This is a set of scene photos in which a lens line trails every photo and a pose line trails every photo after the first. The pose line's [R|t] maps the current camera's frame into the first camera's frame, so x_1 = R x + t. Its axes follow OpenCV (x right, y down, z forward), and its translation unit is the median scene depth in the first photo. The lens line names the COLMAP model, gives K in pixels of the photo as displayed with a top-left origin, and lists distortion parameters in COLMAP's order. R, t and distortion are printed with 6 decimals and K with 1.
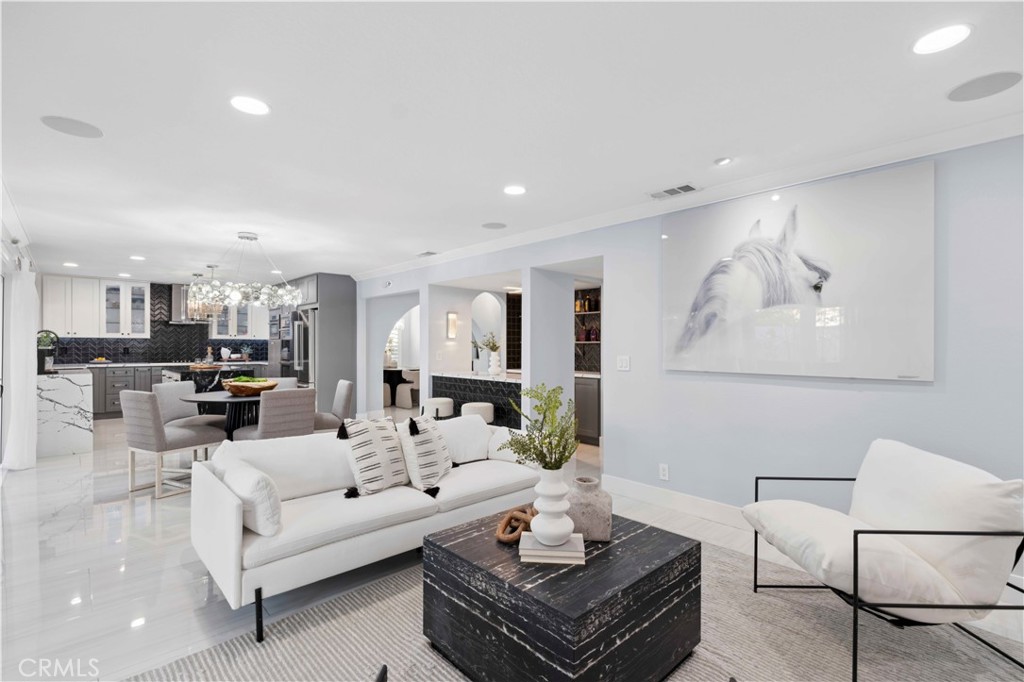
lens RADIAL K [[468.3, 0, 509.3], [0, 468.3, 344.8], [0, 0, 1]] dist [-0.001491, -0.000670]
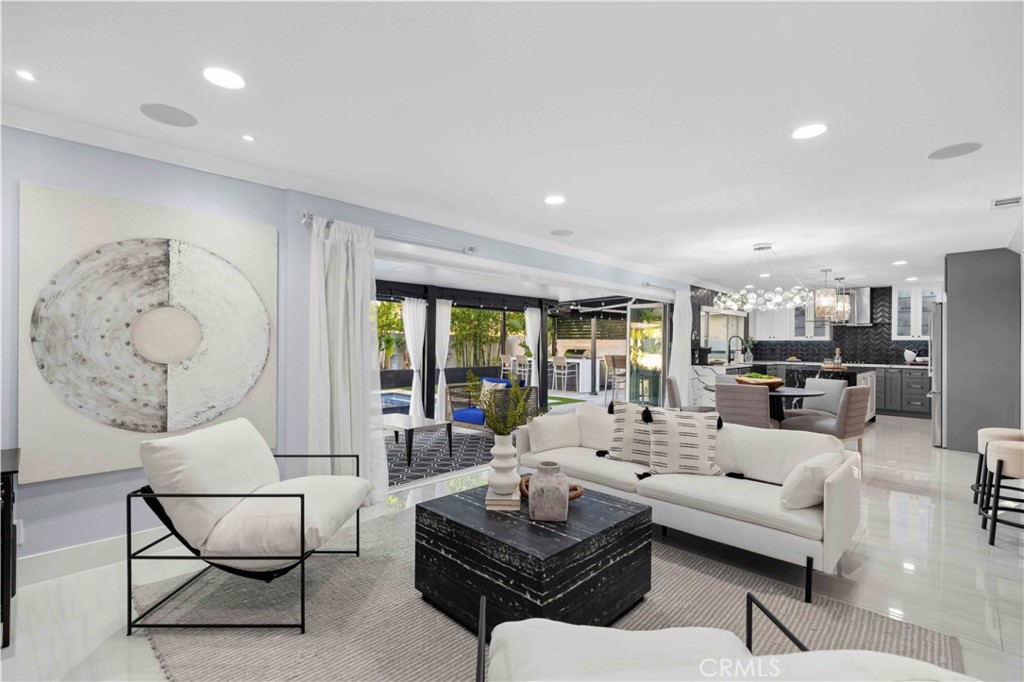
lens RADIAL K [[468.3, 0, 509.3], [0, 468.3, 344.8], [0, 0, 1]] dist [-0.001491, -0.000670]
pose [[0.051259, -0.004565, -0.998675, 0.306949], [-0.004794, 0.999977, -0.004817, 0.005250], [0.998674, 0.005035, 0.051236, 0.191138]]
